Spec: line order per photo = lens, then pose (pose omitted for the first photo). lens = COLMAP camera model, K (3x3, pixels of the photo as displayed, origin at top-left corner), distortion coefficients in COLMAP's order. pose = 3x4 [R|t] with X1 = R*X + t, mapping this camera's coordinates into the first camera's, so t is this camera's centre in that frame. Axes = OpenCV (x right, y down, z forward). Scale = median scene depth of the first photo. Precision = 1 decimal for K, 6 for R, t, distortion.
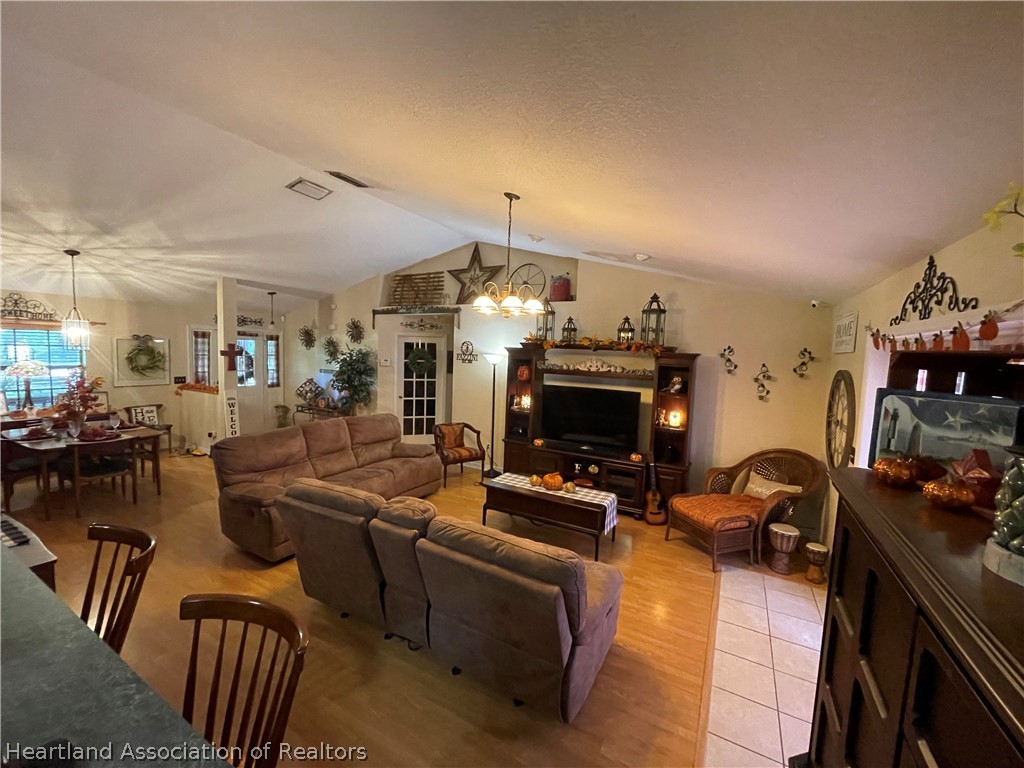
lens RADIAL K [[413.7, 0, 510.6], [0, 413.7, 385.3], [0, 0, 1]] dist [-0.003916, -0.000277]
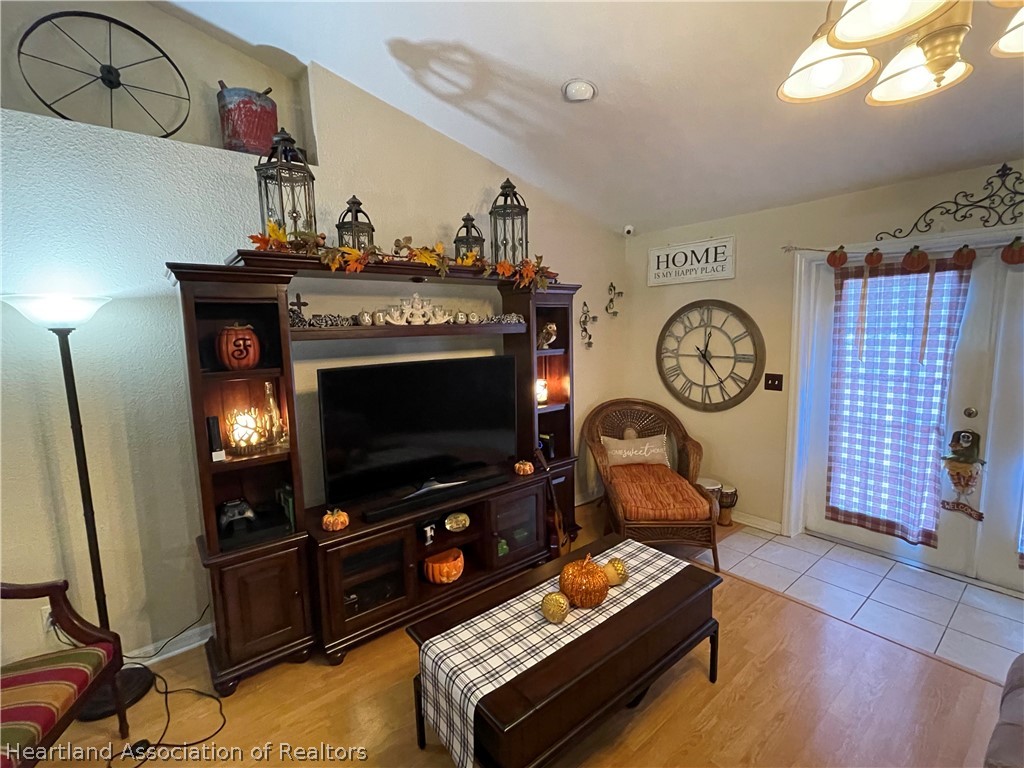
lens RADIAL K [[462.1, 0, 510.1], [0, 462.1, 384.8], [0, 0, 1]] dist [-0.001040, 0.000029]
pose [[0.374733, -0.162845, 0.912719, -0.260914], [0.114078, 0.985072, 0.128917, -0.024037], [-0.920088, 0.055812, 0.387716, 0.730207]]
